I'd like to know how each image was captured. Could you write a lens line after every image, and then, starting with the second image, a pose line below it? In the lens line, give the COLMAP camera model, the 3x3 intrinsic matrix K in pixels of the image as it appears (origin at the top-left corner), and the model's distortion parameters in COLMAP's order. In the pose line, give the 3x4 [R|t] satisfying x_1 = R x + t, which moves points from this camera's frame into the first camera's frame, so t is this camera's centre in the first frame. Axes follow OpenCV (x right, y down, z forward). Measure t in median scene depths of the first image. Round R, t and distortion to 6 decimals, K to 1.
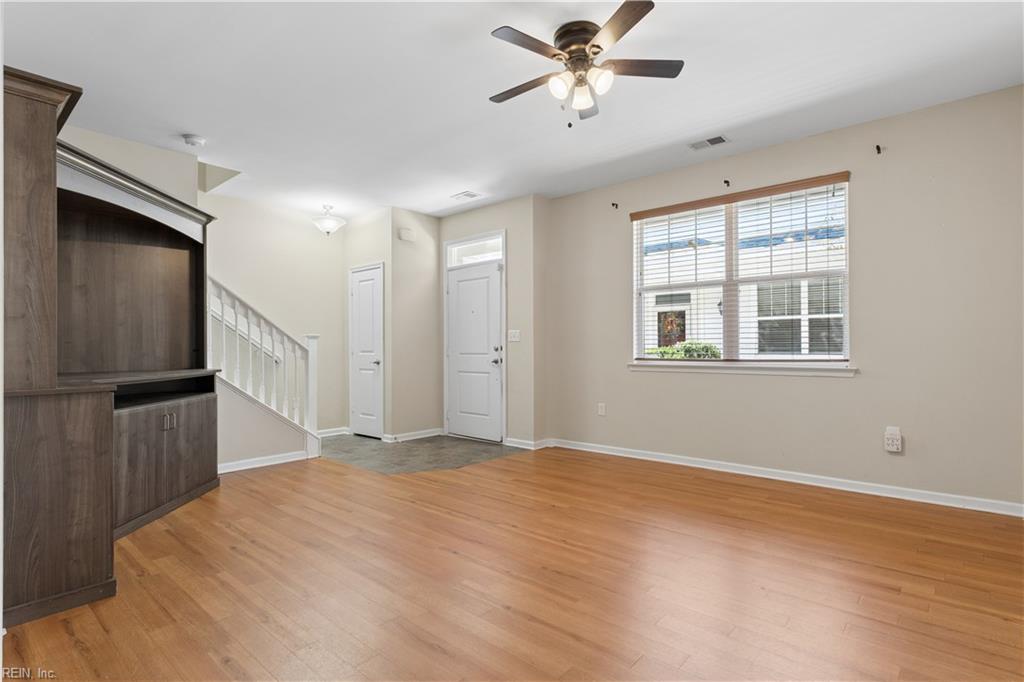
lens RADIAL K [[500.2, 0, 539.5], [0, 500.2, 345.2], [0, 0, 1]] dist [0.000891, 0.000033]
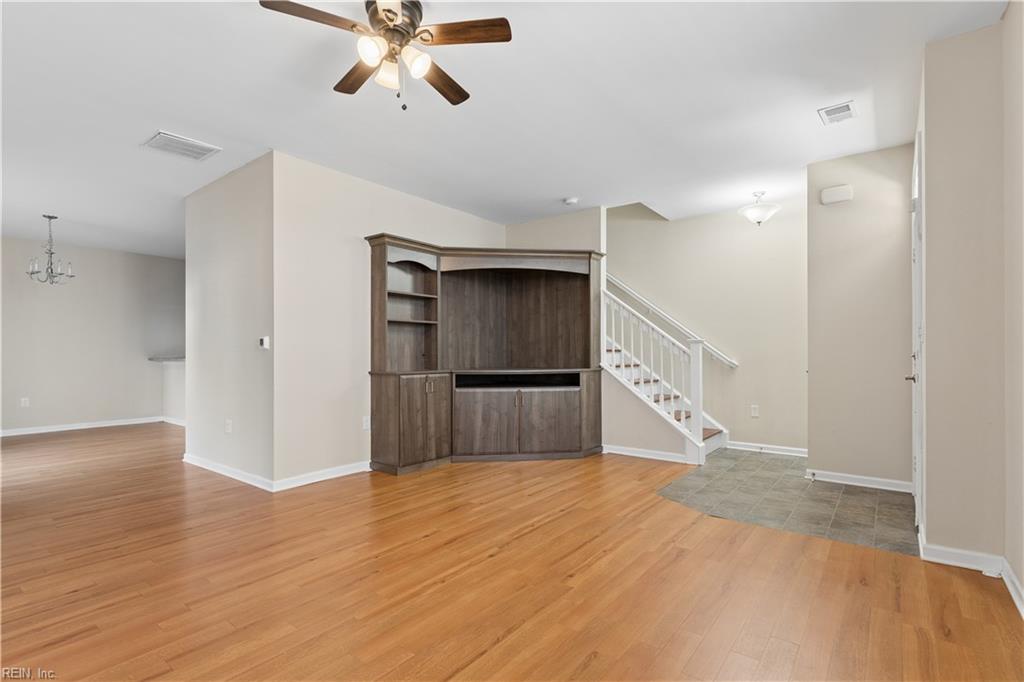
lens RADIAL K [[489.1, 0, 513.1], [0, 489.1, 352.5], [0, 0, 1]] dist [-0.000303, -0.000209]
pose [[0.027849, 0.005568, -0.999597, 0.722076], [0.007409, 0.999956, 0.005776, -0.005157], [0.999585, -0.007567, 0.027806, 0.894883]]
